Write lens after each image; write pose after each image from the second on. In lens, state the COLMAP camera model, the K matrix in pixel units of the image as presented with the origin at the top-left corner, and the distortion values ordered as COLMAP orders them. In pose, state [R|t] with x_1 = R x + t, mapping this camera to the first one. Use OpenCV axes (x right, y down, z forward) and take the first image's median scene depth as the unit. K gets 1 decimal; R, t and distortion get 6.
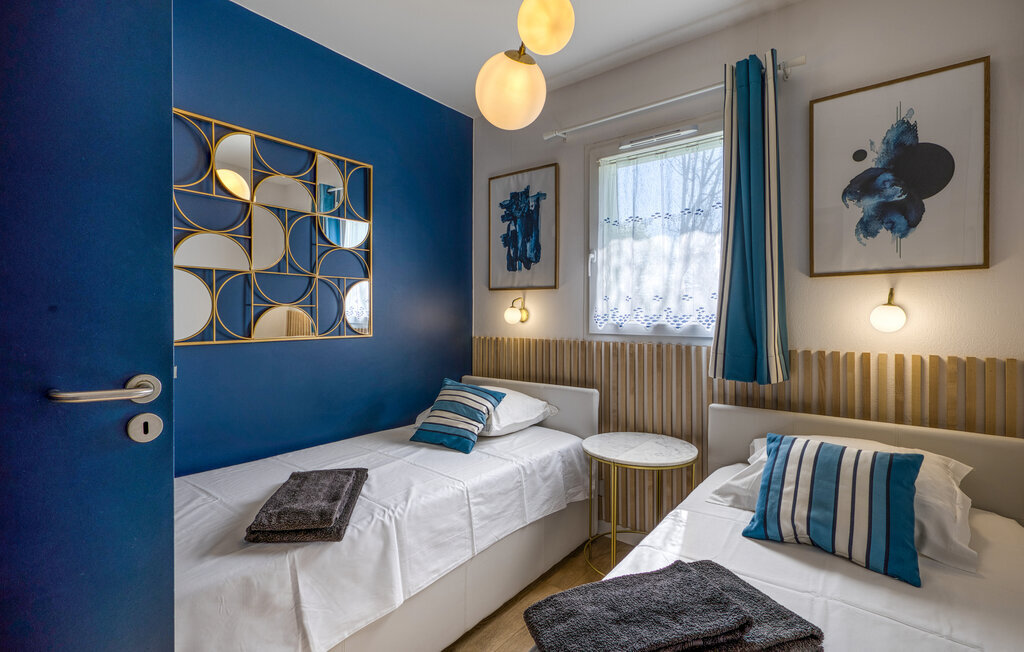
lens RADIAL K [[471.6, 0, 510.4], [0, 471.6, 310.9], [0, 0, 1]] dist [0.002494, 0.000674]
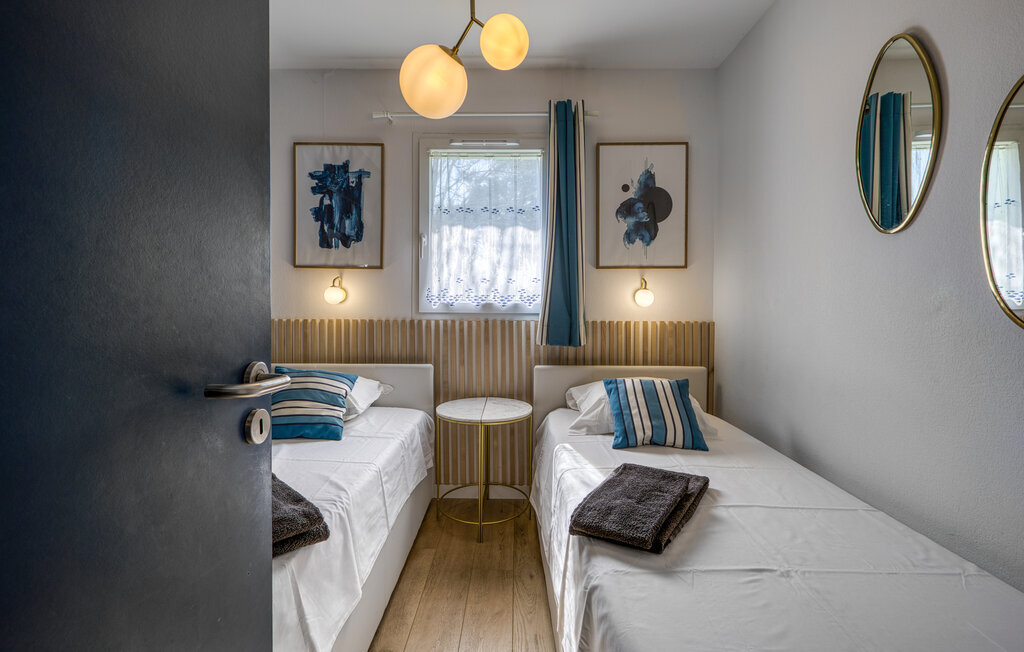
lens RADIAL K [[480.3, 0, 505.6], [0, 480.3, 299.1], [0, 0, 1]] dist [0.000950, 0.000271]
pose [[0.786480, 0.001037, 0.617615, -0.395569], [-0.008539, 0.999921, 0.009194, 0.006746], [-0.617557, -0.012505, 0.786427, 0.036391]]
